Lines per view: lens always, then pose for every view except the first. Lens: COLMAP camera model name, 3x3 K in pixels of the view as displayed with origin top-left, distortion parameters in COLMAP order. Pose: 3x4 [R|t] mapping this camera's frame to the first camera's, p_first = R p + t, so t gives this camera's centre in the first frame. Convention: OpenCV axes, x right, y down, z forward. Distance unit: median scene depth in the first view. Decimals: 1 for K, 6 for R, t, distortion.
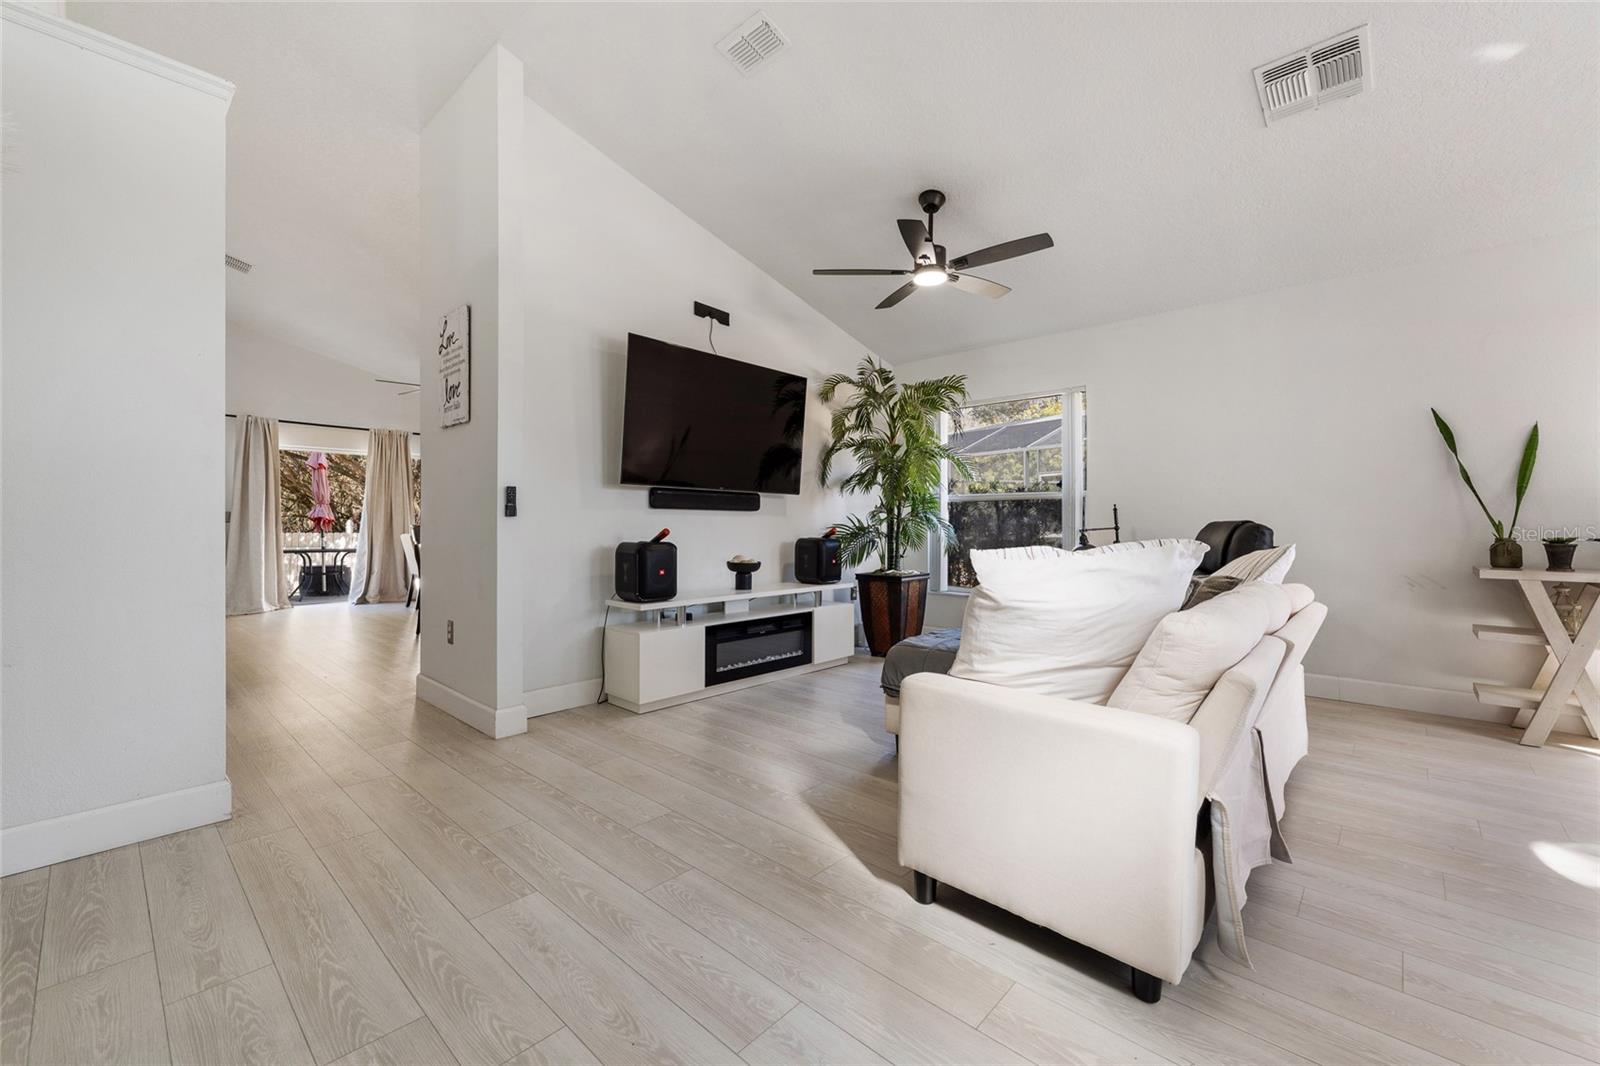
lens RADIAL K [[638.1, 0, 800.9], [0, 638.1, 518.0], [0, 0, 1]] dist [-0.000873, -0.000203]
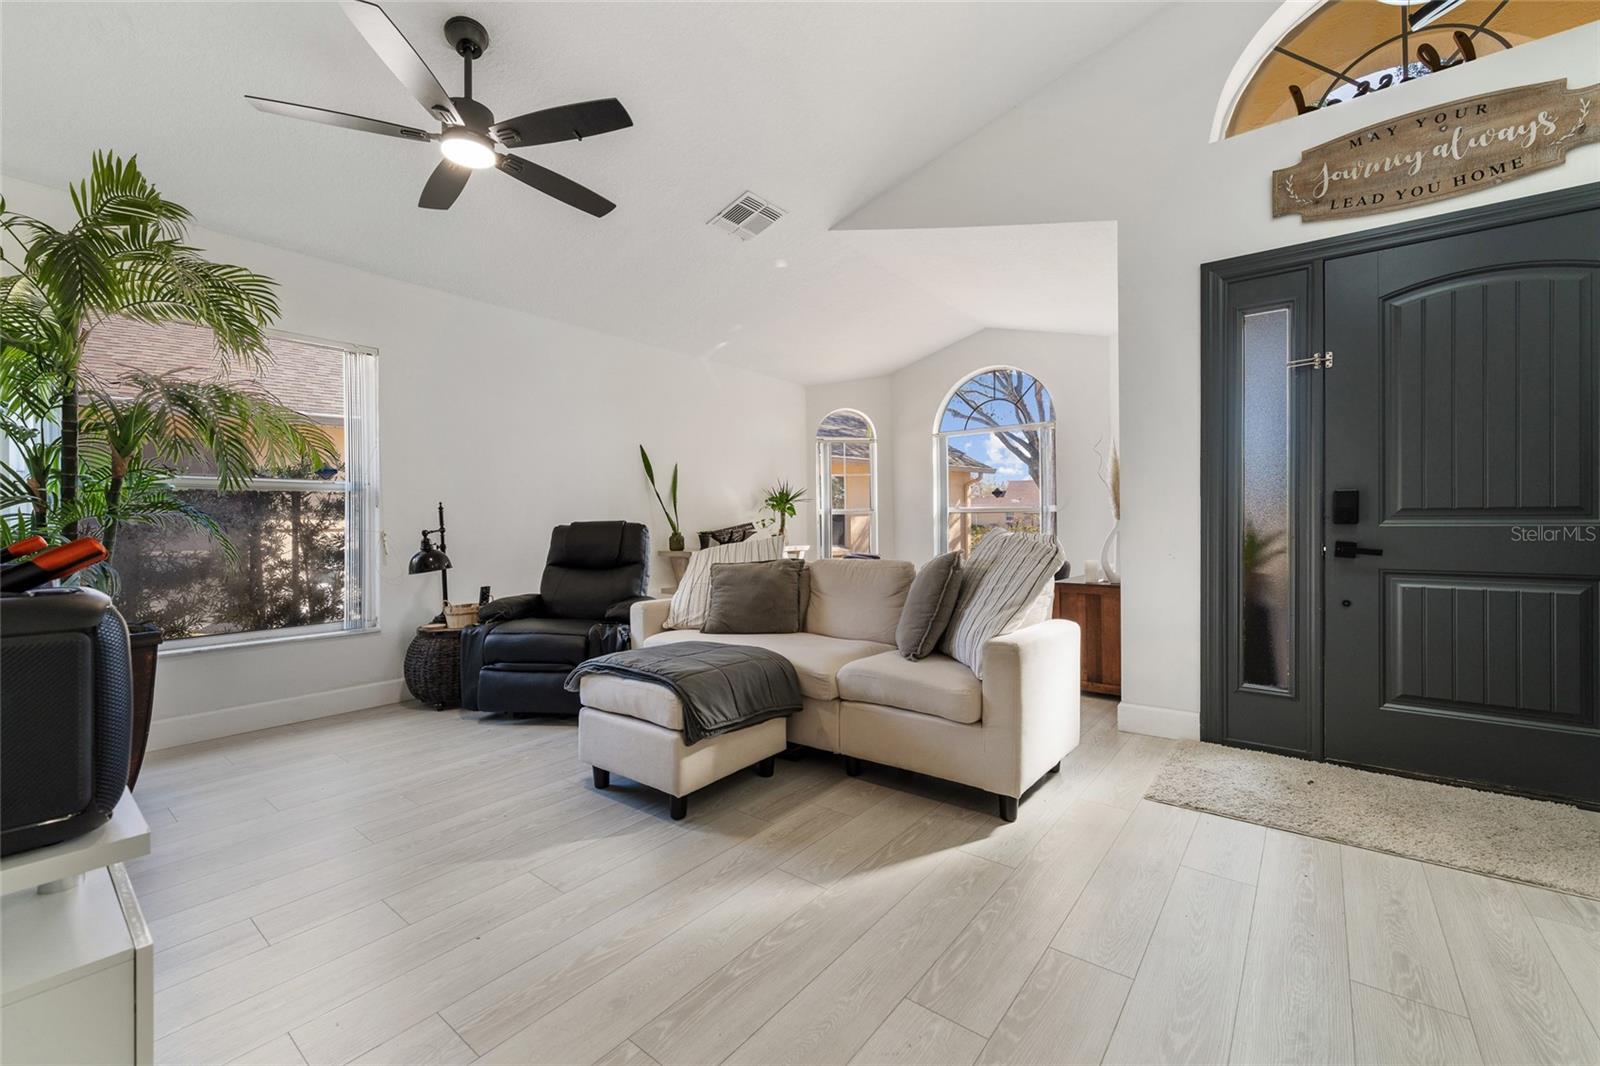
lens RADIAL K [[645.7, 0, 798.2], [0, 645.7, 518.1], [0, 0, 1]] dist [0.002728, -0.000184]
pose [[-0.061531, 0.009914, 0.998056, -0.267012], [-0.000934, 0.999950, -0.009991, 0.005309], [-0.998105, -0.001547, -0.061519, 0.378539]]
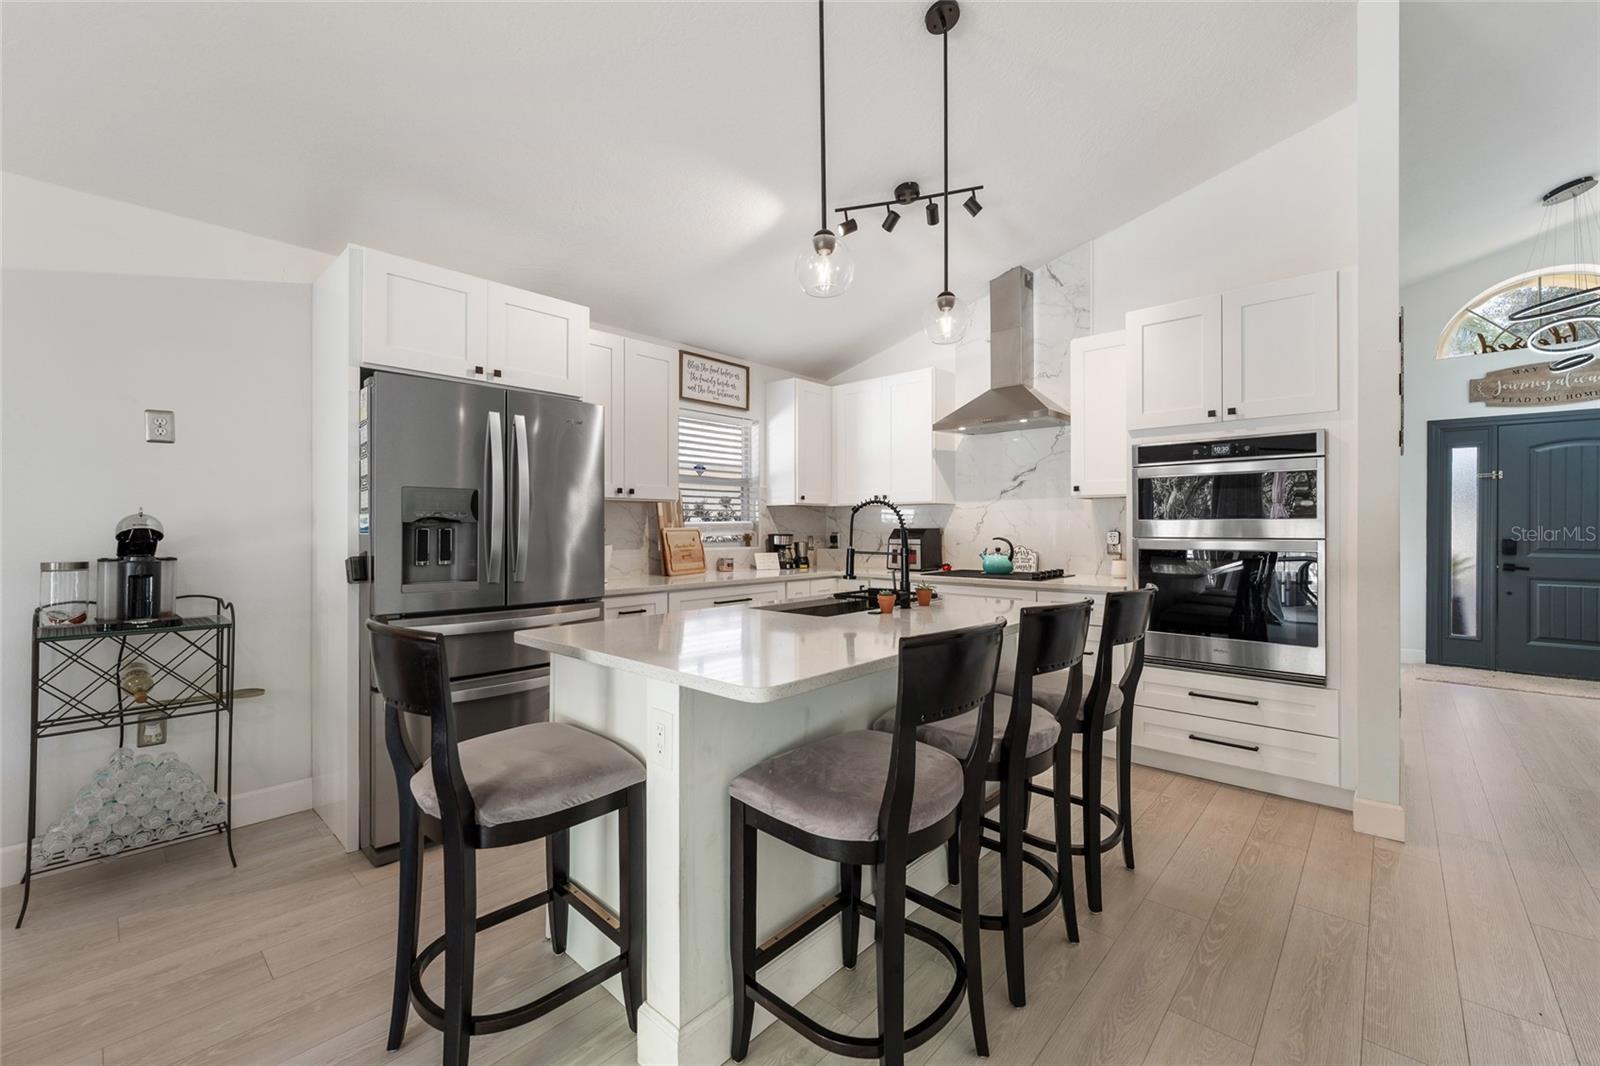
lens RADIAL K [[678.8, 0, 773.5], [0, 678.8, 526.2], [0, 0, 1]] dist [0.001222, 0.000065]
pose [[0.002307, 0.003845, 0.999990, -0.659511], [-0.004582, 0.999982, -0.003834, -0.018309], [-0.999987, -0.004573, 0.002325, 0.836786]]
